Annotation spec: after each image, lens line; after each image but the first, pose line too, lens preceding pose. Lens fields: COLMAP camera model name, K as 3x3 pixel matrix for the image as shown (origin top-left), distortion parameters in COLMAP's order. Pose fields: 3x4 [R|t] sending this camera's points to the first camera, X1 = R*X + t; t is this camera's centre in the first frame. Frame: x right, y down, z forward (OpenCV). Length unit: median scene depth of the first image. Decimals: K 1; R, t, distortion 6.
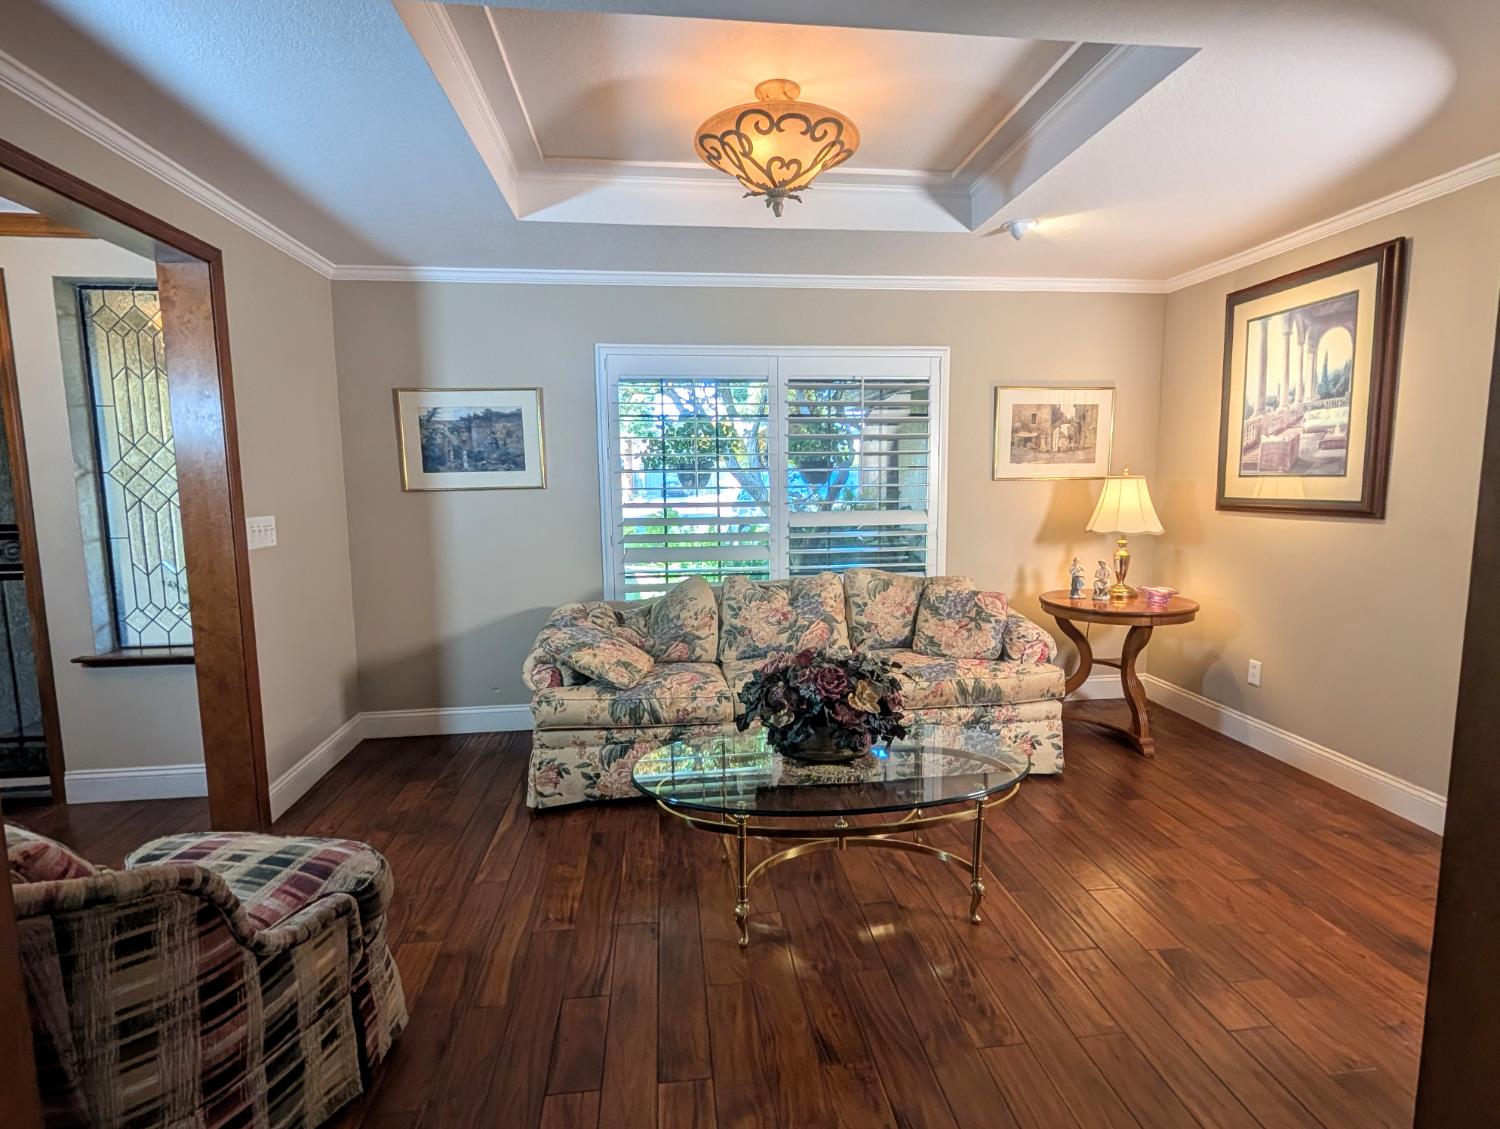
lens RADIAL K [[746.9, 0, 753.2], [0, 746.9, 564.8], [0, 0, 1]] dist [0.005158, 0.000093]
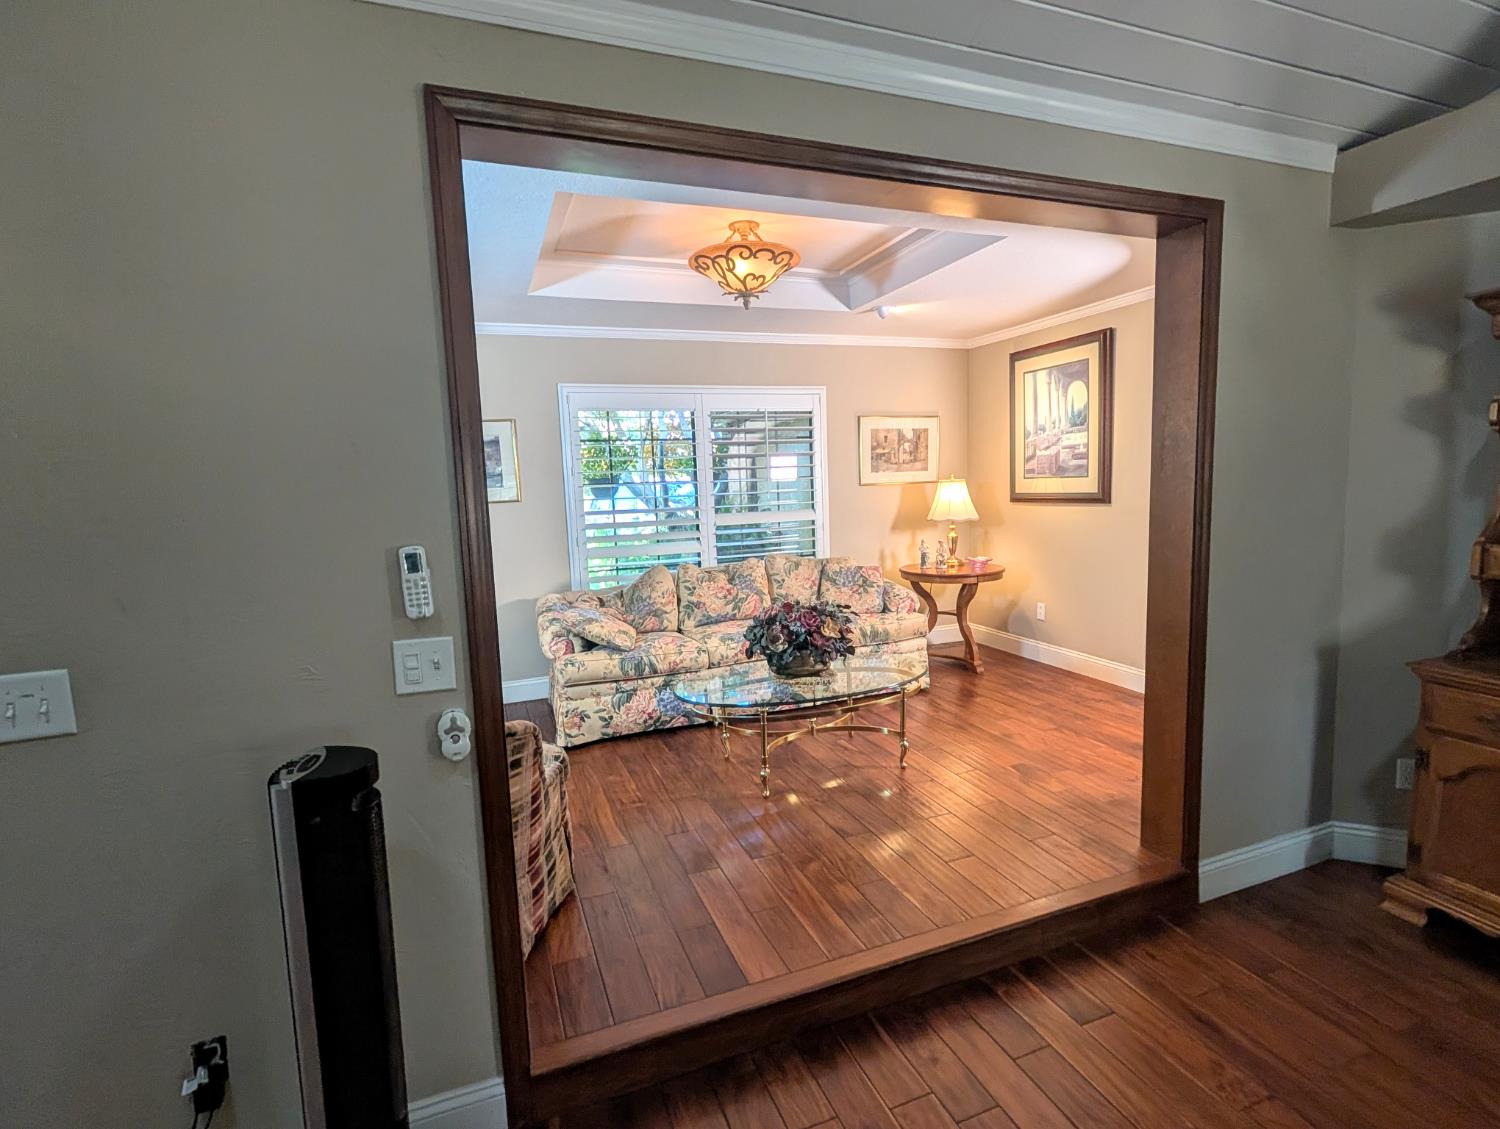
lens RADIAL K [[722.5, 0, 749.1], [0, 722.5, 561.5], [0, 0, 1]] dist [0.015897, 0.000071]
pose [[0.970621, -0.050714, 0.235208, -0.256147], [0.053507, 0.998552, -0.005504, 0.027930], [-0.234588, 0.017927, 0.971929, -0.296034]]
